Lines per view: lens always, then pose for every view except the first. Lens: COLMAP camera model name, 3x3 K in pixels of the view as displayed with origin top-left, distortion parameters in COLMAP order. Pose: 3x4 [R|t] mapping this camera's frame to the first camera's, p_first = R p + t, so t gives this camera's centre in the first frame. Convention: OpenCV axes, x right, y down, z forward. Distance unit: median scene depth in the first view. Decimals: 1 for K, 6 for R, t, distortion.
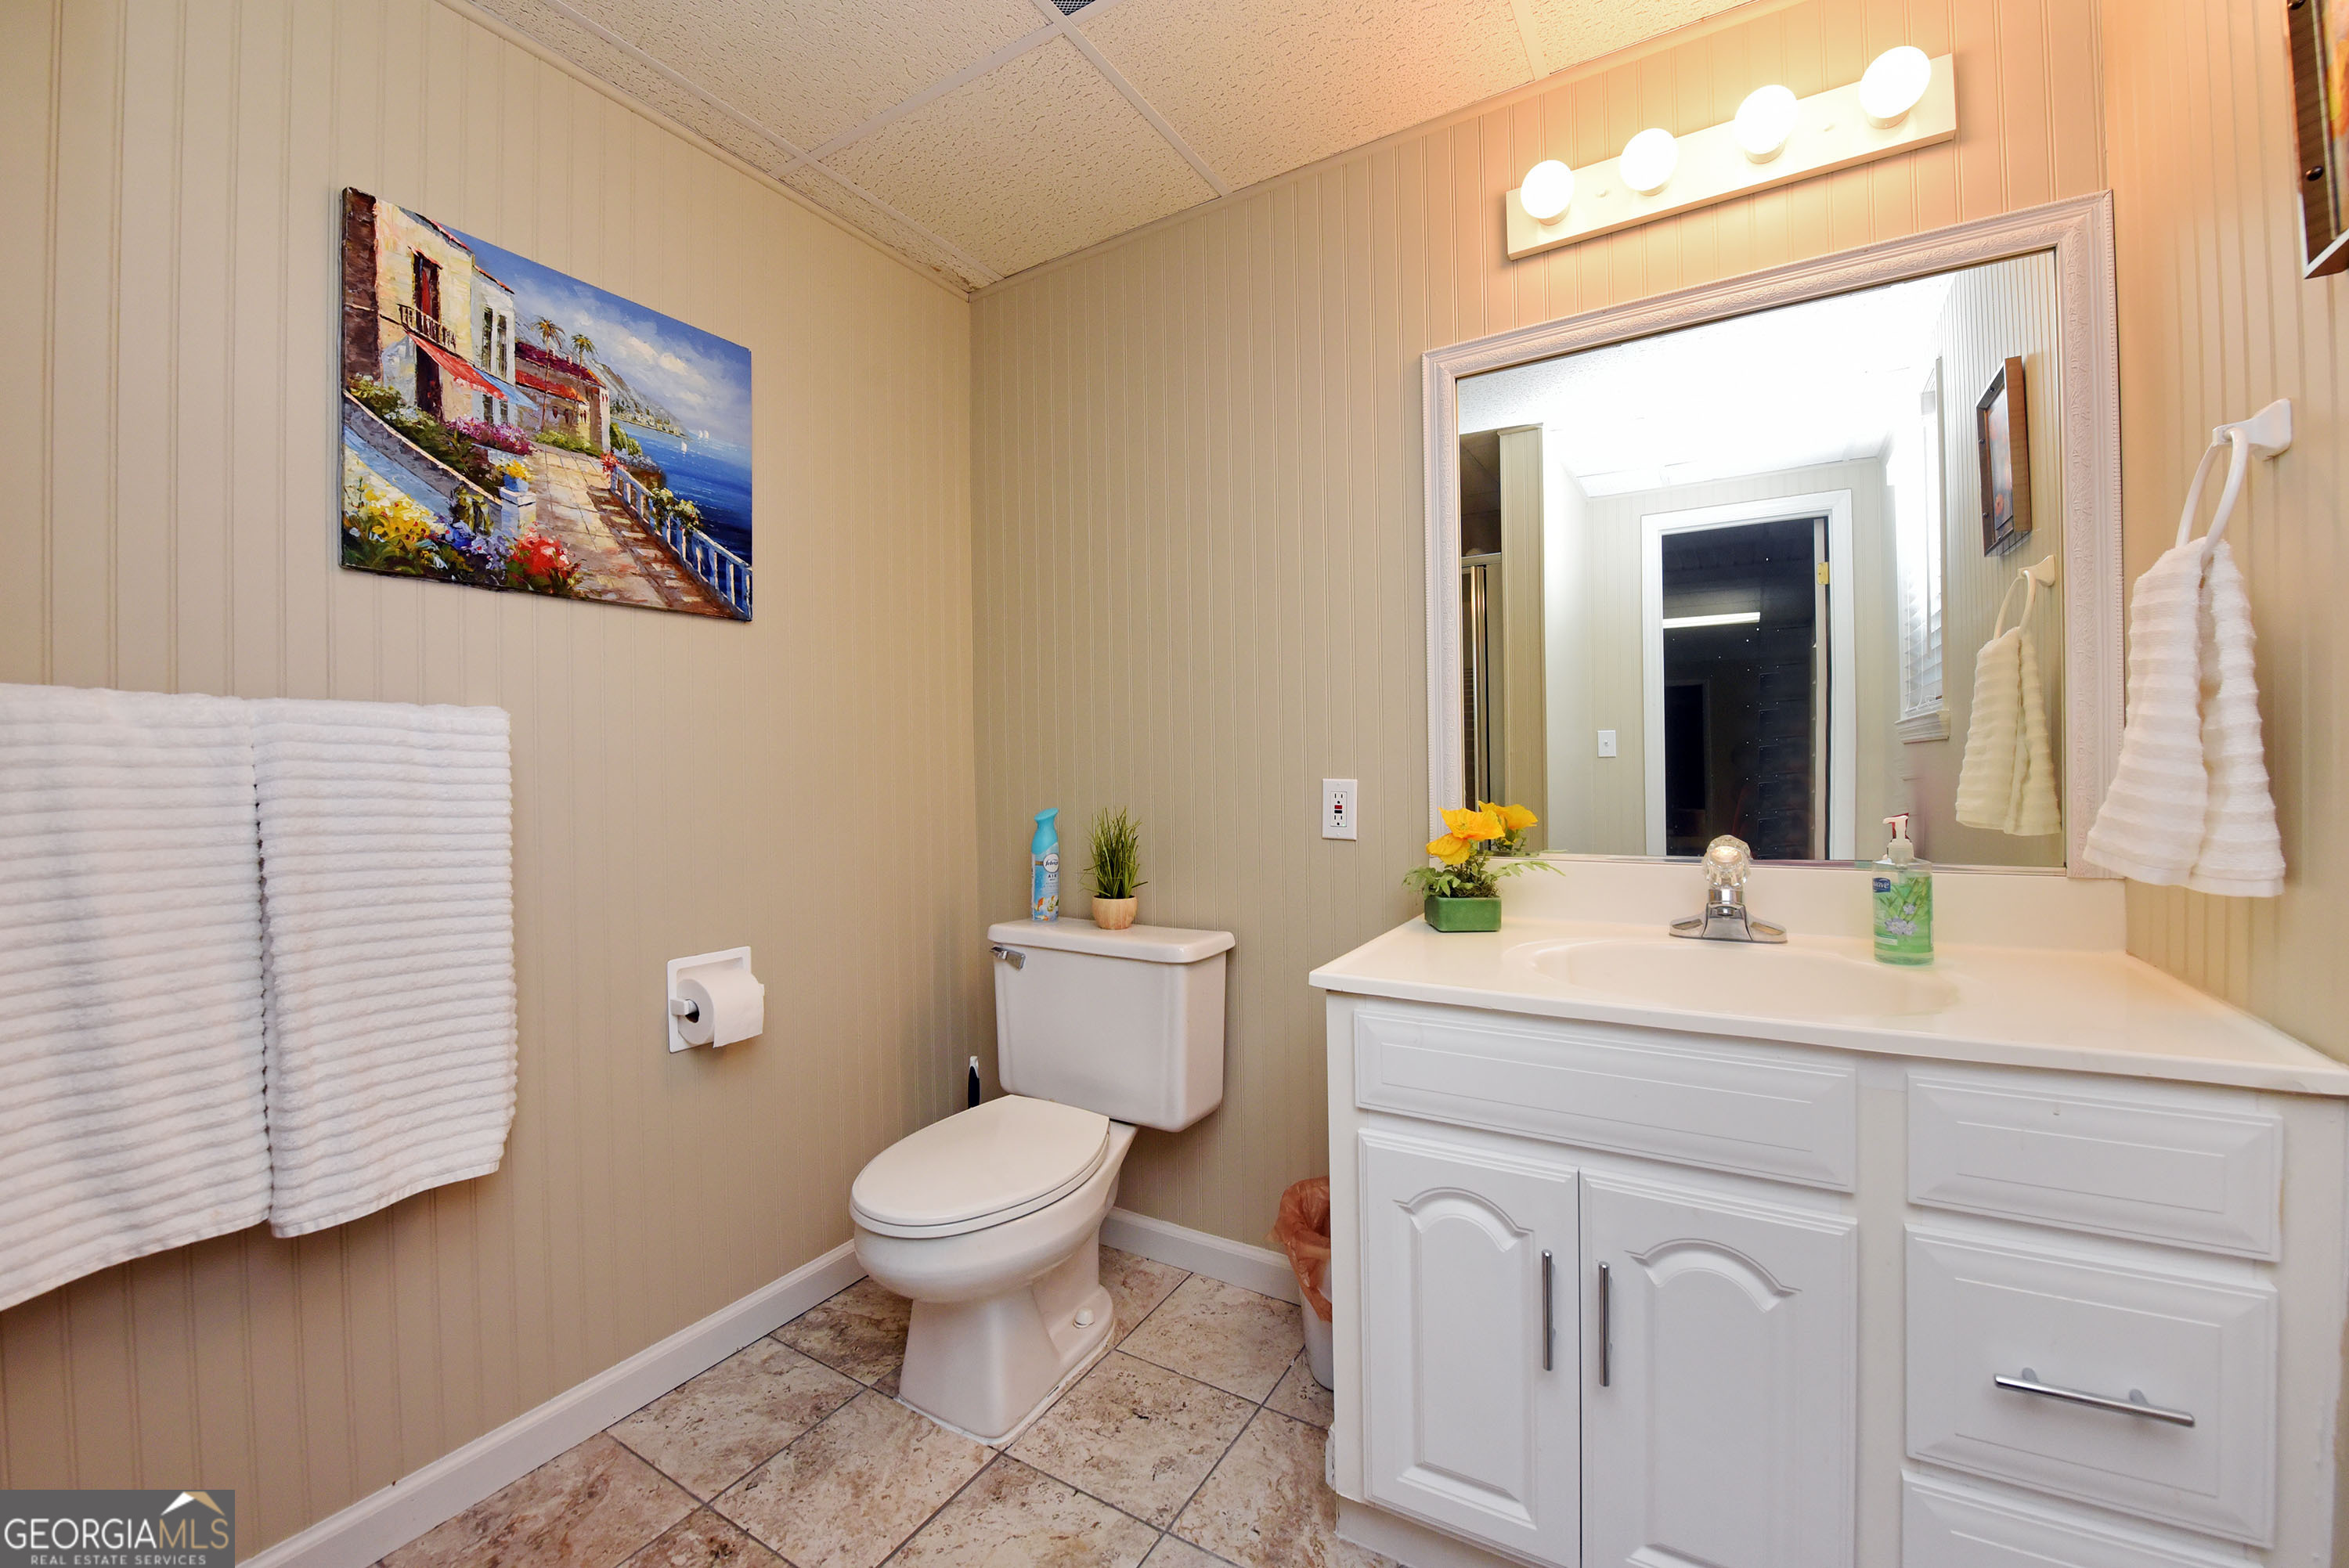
lens RADIAL K [[940.8, 0, 1186.4], [0, 940.8, 769.0], [0, 0, 1]] dist [-0.018453, -0.000424]
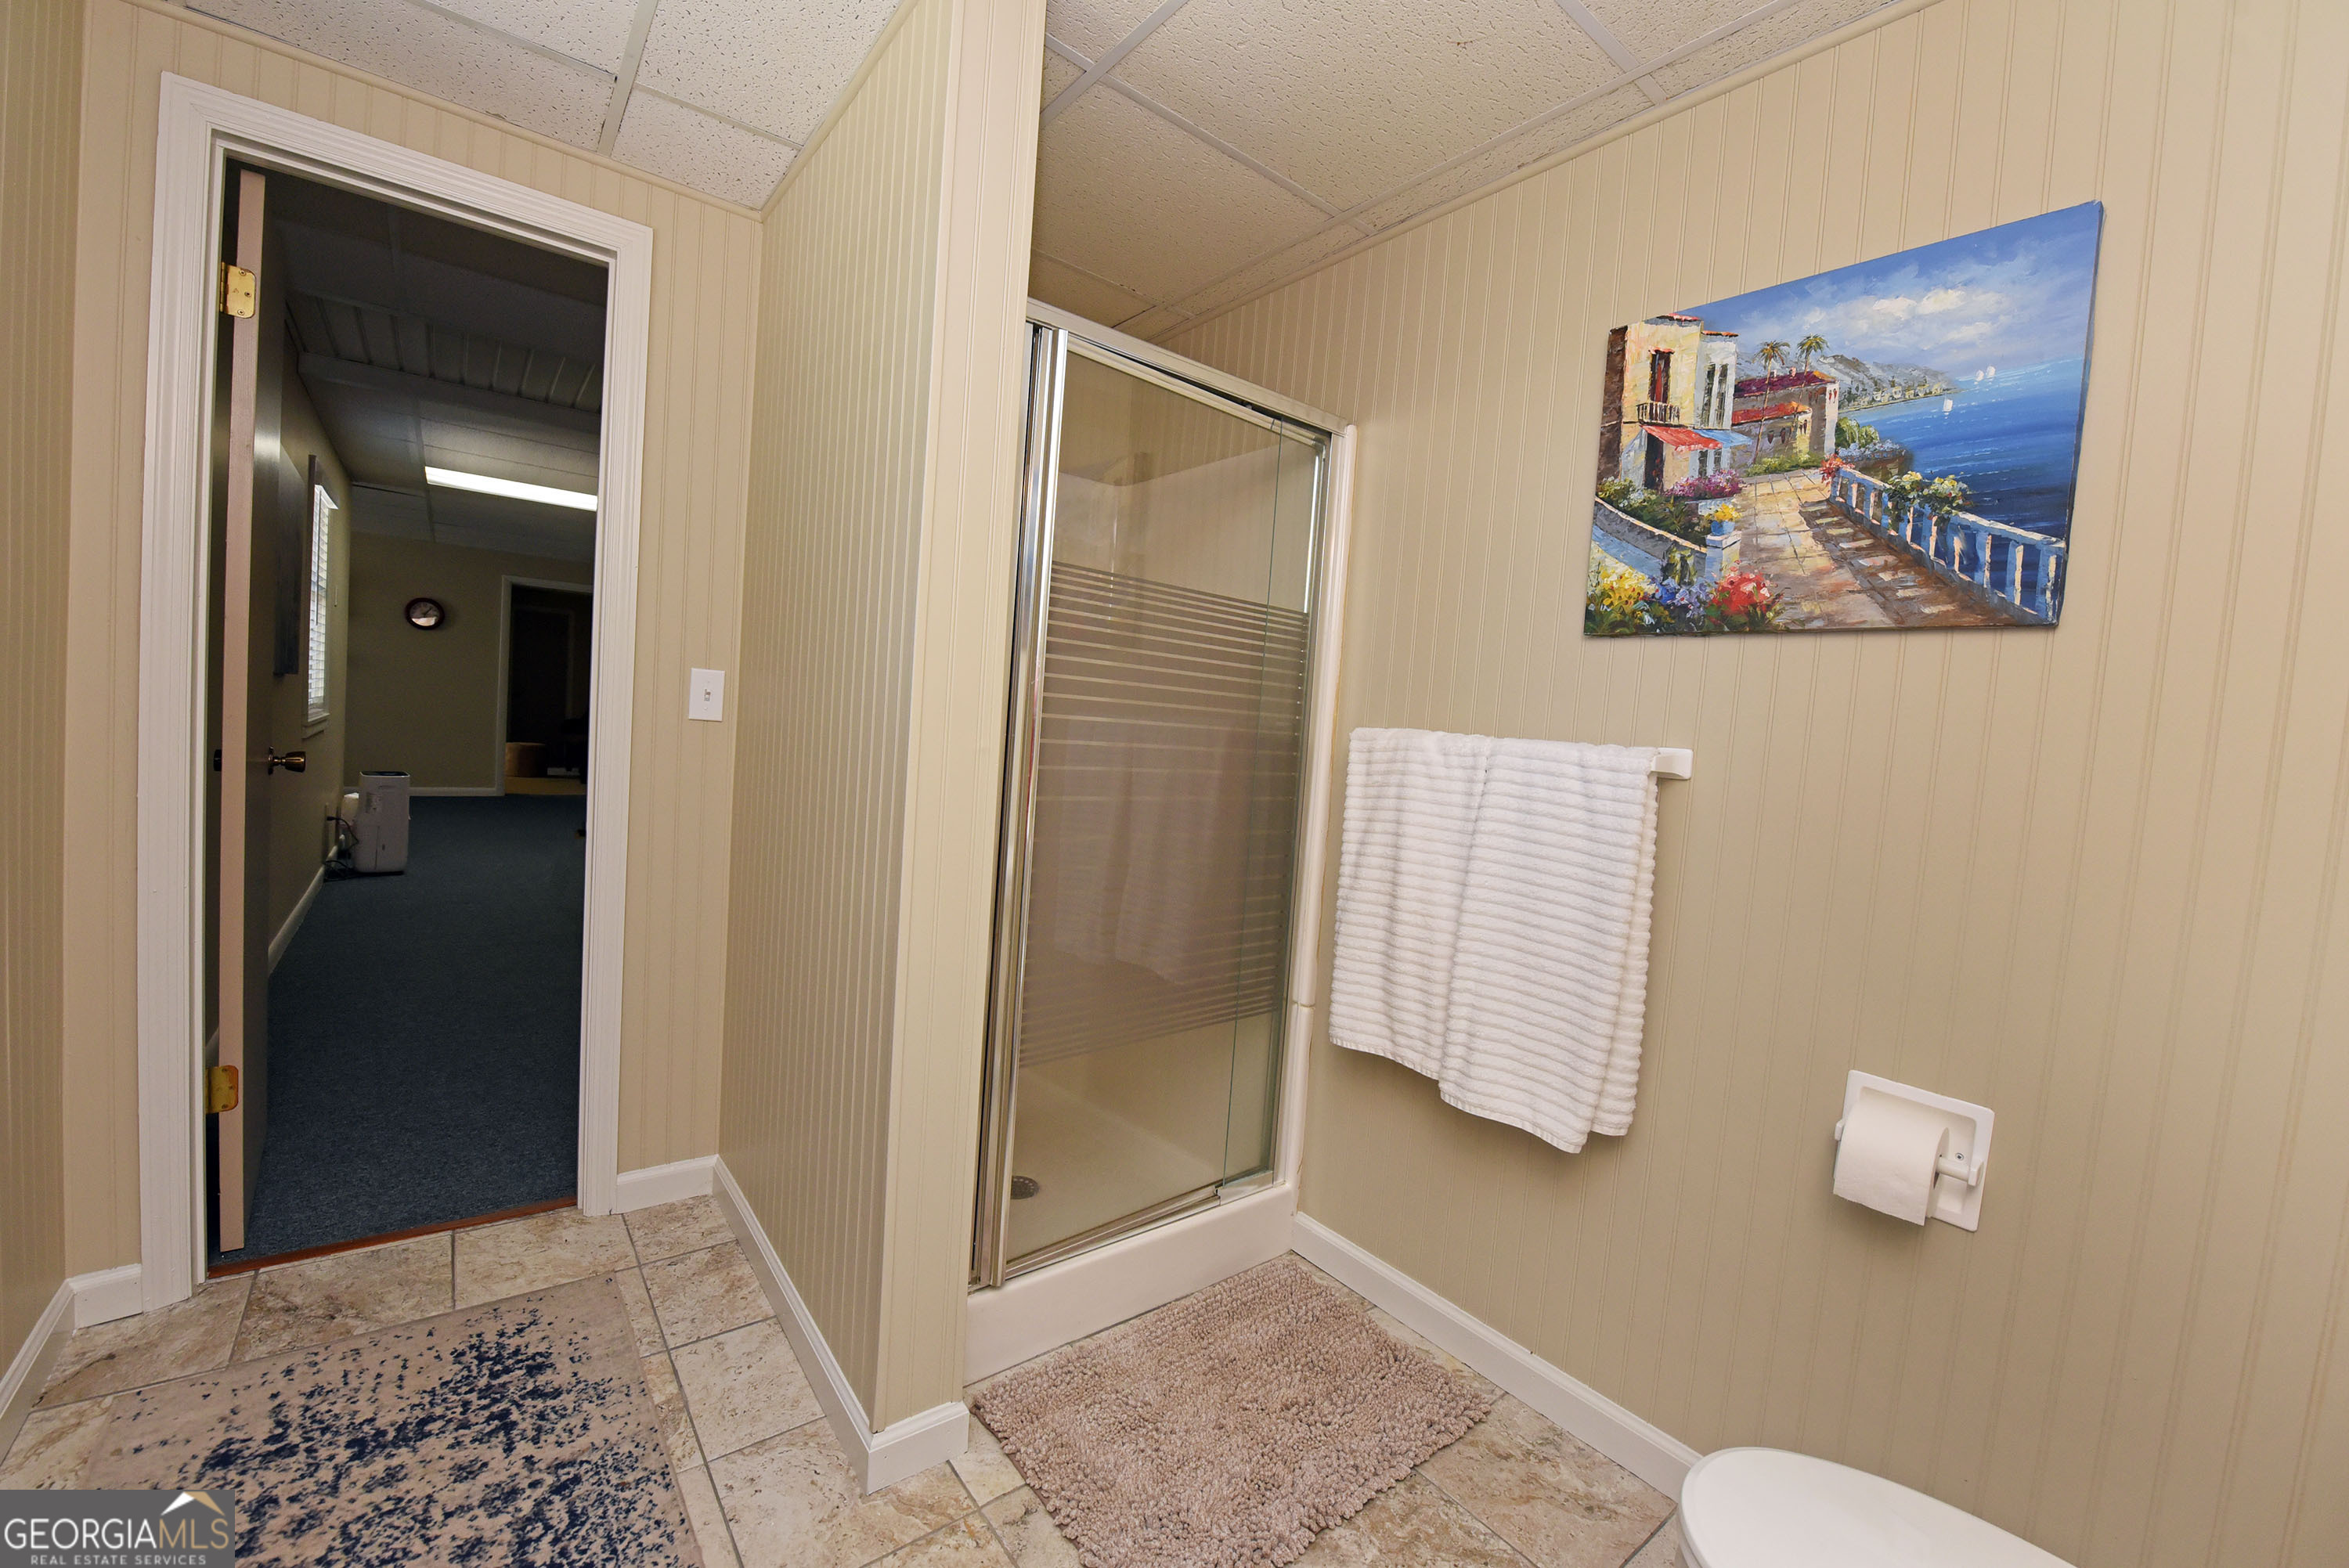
lens RADIAL K [[940.8, 0, 1190.6], [0, 940.8, 784.5], [0, 0, 1]] dist [-0.018453, -0.000424]
pose [[-0.344790, 0.043314, -0.937680, 0.424792], [-0.080356, 0.993906, 0.075459, -0.058530], [0.935234, 0.101366, -0.339208, 0.810696]]
